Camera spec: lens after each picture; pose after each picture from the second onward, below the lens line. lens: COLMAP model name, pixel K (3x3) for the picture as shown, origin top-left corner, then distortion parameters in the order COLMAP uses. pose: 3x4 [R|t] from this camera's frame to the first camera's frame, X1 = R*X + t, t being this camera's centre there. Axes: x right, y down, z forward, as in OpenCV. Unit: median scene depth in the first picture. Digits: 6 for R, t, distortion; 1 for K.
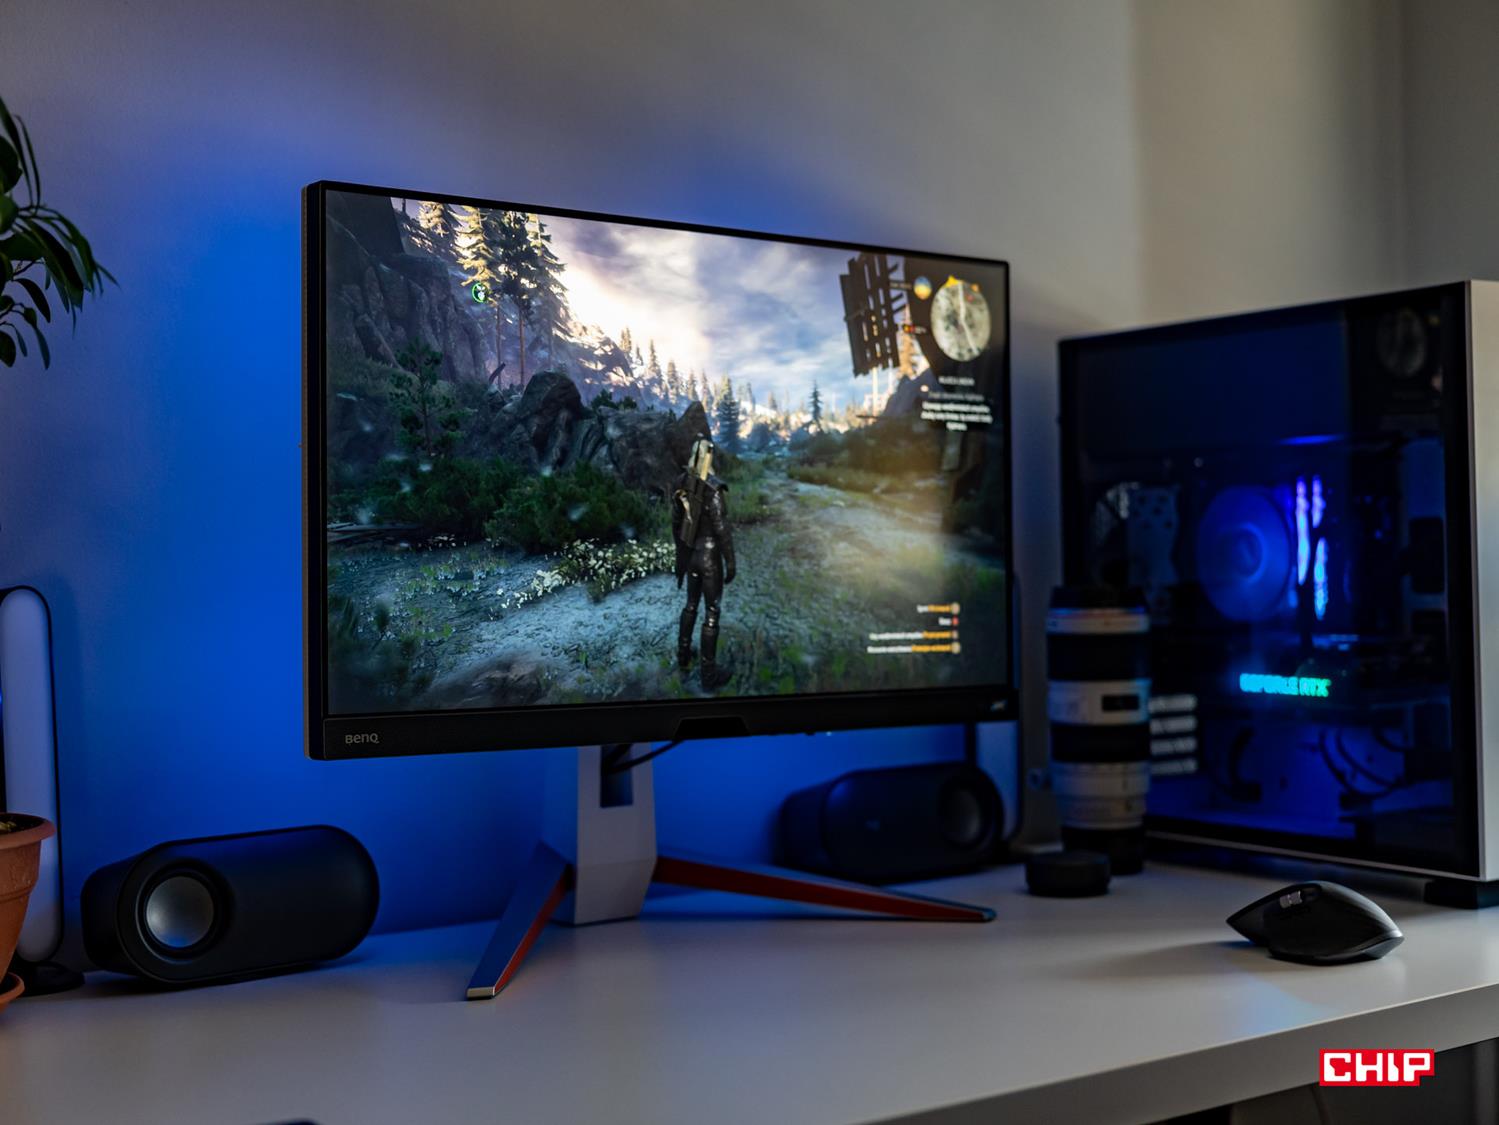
lens RADIAL K [[2104.3, 0, 769.7], [0, 2104.3, 554.5], [0, 0, 1]] dist [0.016722, -0.032127]
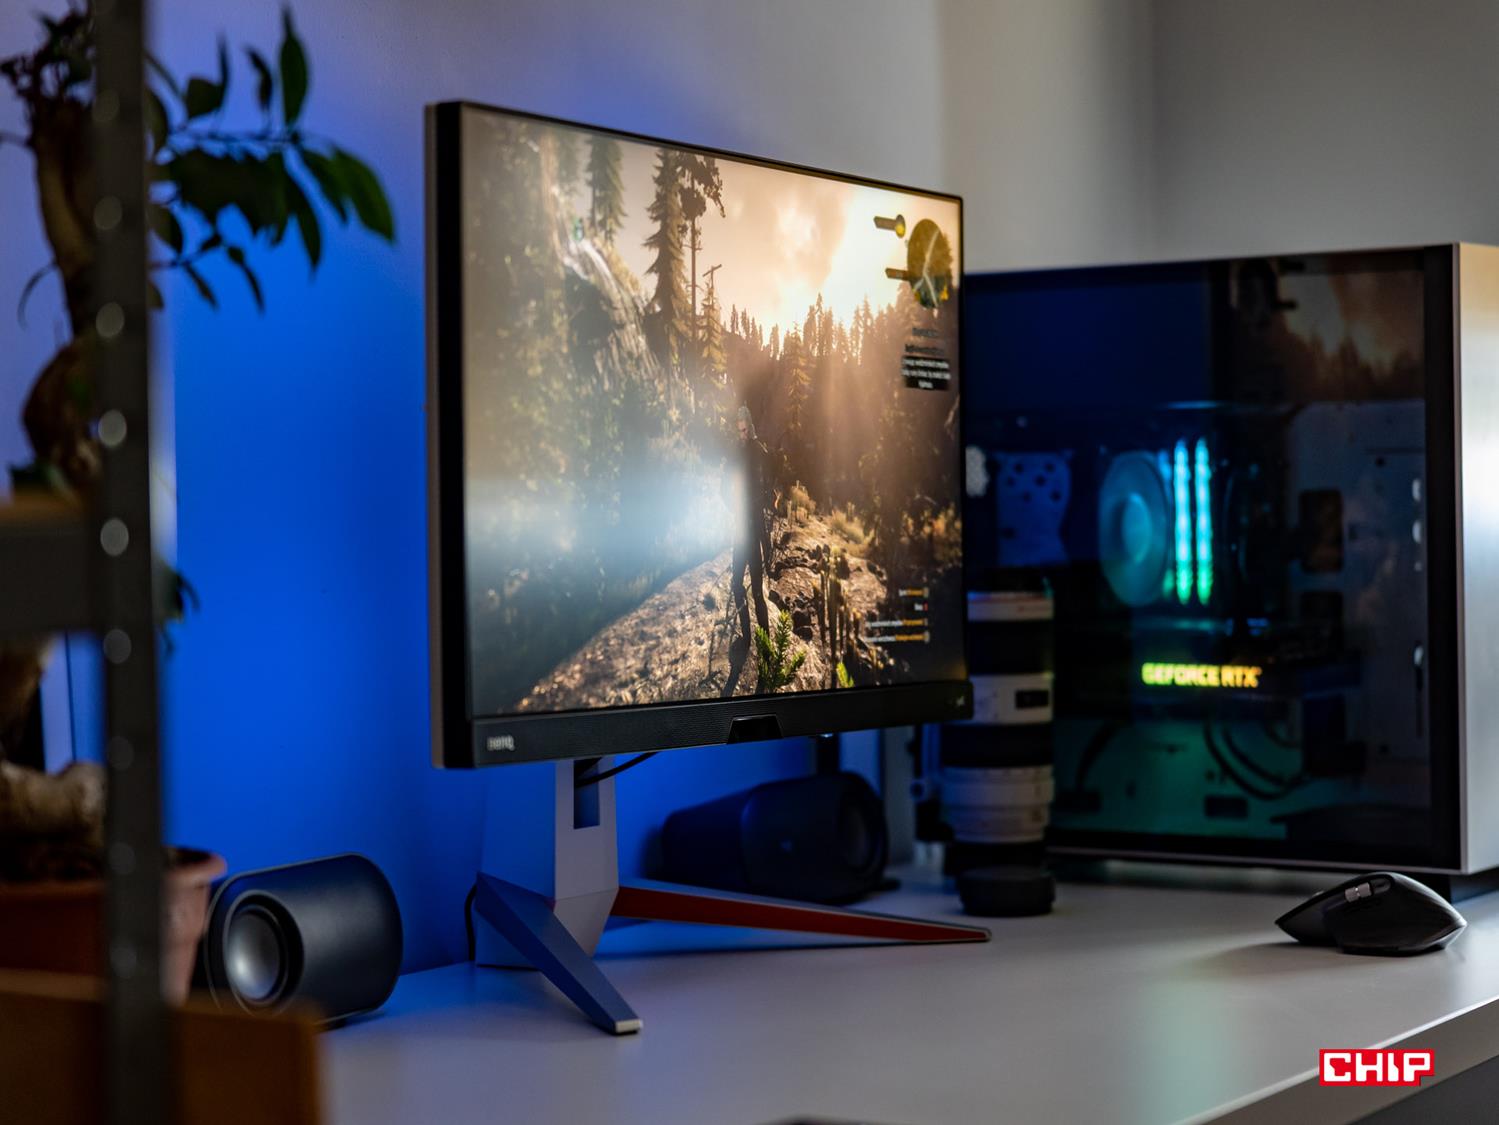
lens RADIAL K [[3175.8, 0, 749.5], [0, 3175.8, 562.5], [0, 0, 1]] dist [0.057321, -0.230050]
pose [[0.933442, -0.003740, 0.358710, -0.451905], [-0.001008, 0.999914, 0.013048, -0.003895], [-0.358728, -0.012541, 0.933358, -0.210176]]
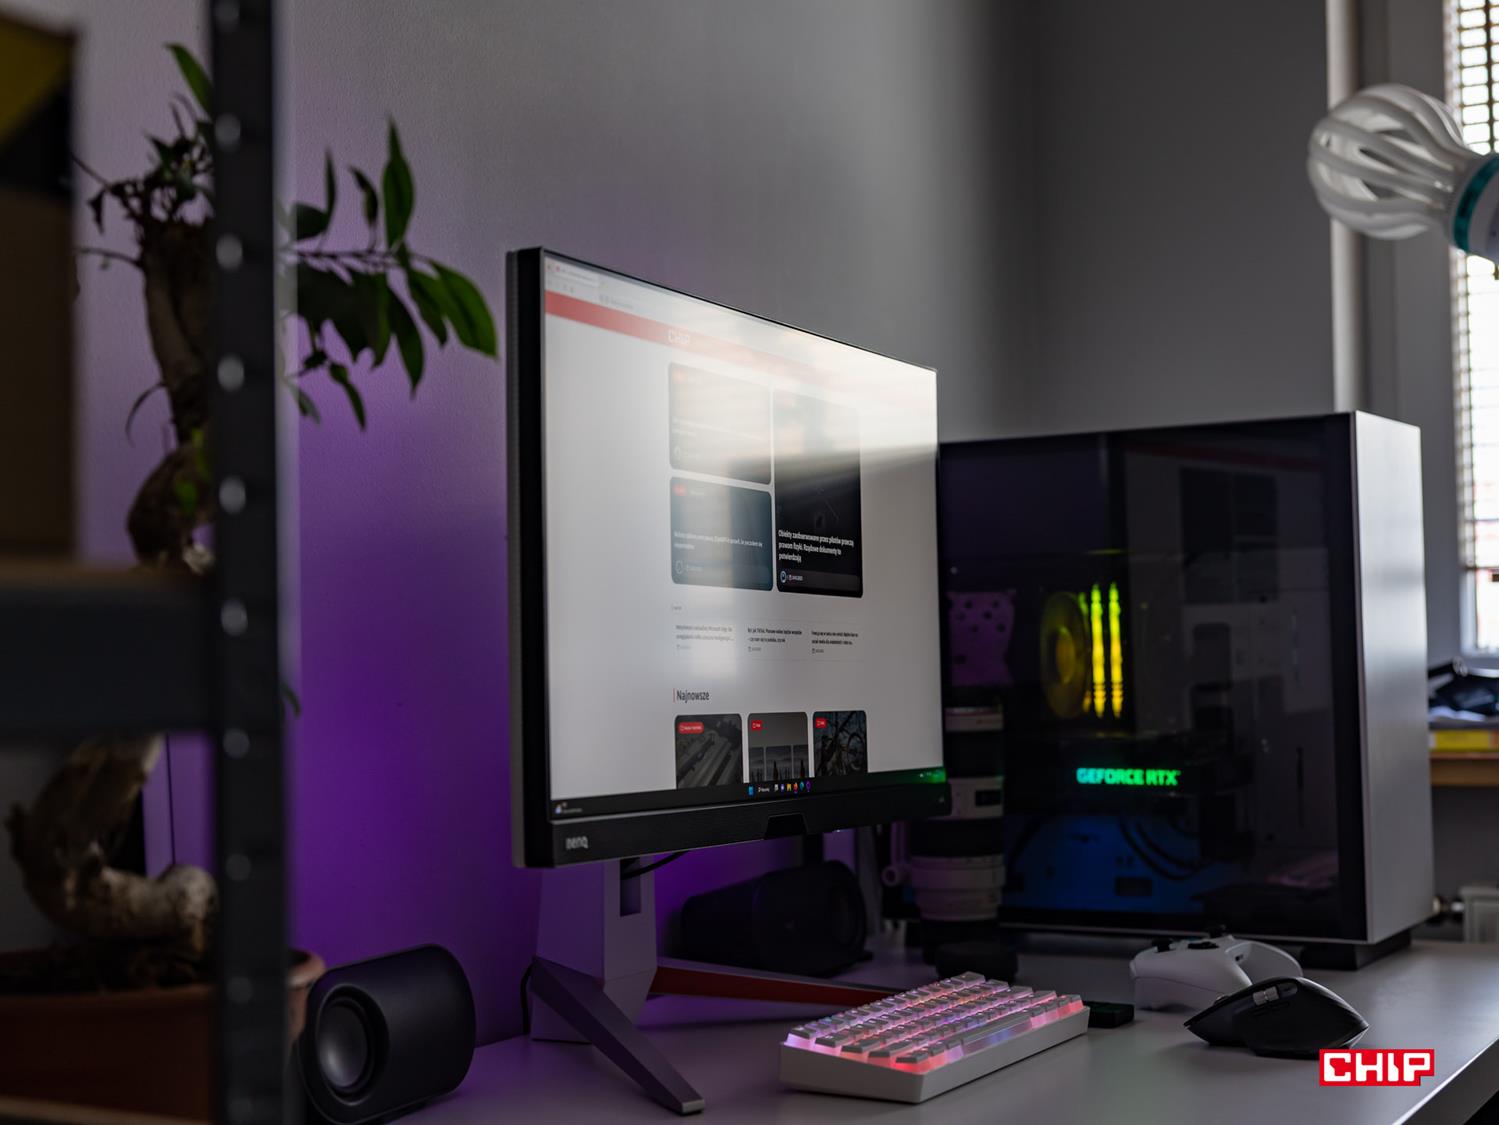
lens RADIAL K [[2176.9, 0, 749.5], [0, 2176.9, 562.5], [0, 0, 1]] dist [0.009086, 0.019911]
pose [[0.913280, 0.018174, 0.406927, -0.411941], [0.003816, 0.998579, -0.053163, 0.011912], [-0.407314, 0.050106, 0.911912, 0.064160]]
